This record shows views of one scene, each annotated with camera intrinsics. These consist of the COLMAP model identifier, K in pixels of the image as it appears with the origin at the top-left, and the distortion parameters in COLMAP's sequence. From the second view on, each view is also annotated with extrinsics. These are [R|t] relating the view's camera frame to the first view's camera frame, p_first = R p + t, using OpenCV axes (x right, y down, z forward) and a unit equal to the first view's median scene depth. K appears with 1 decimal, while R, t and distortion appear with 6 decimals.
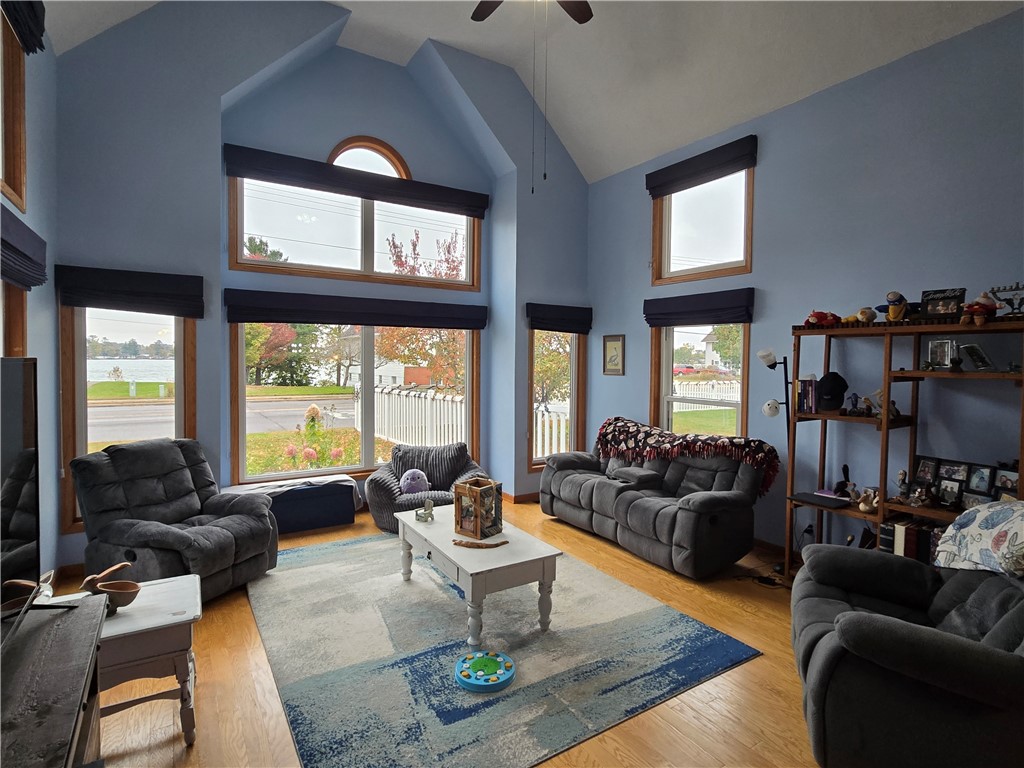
lens RADIAL K [[536.0, 0, 517.5], [0, 536.0, 378.2], [0, 0, 1]] dist [-0.000067, -0.000482]
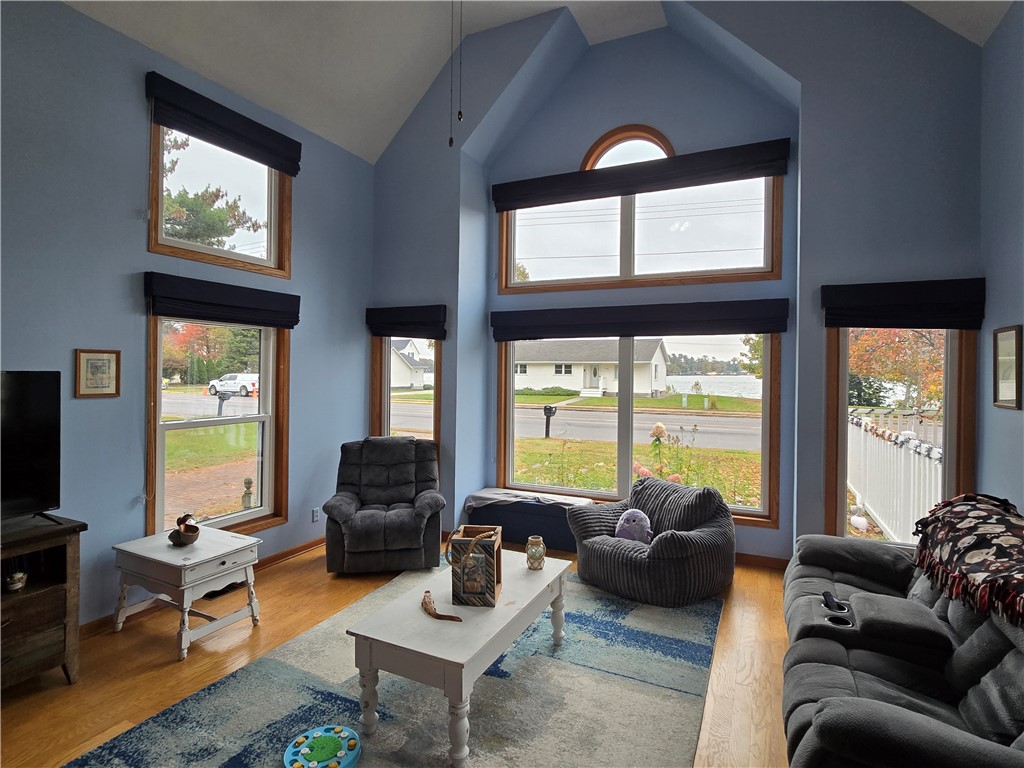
lens RADIAL K [[536.0, 0, 517.5], [0, 536.0, 378.2], [0, 0, 1]] dist [-0.000067, -0.000482]
pose [[0.530802, 0.008353, -0.847455, 0.401371], [-0.033752, 0.999366, -0.011290, -0.014759], [0.846824, 0.034596, 0.530747, 0.403378]]
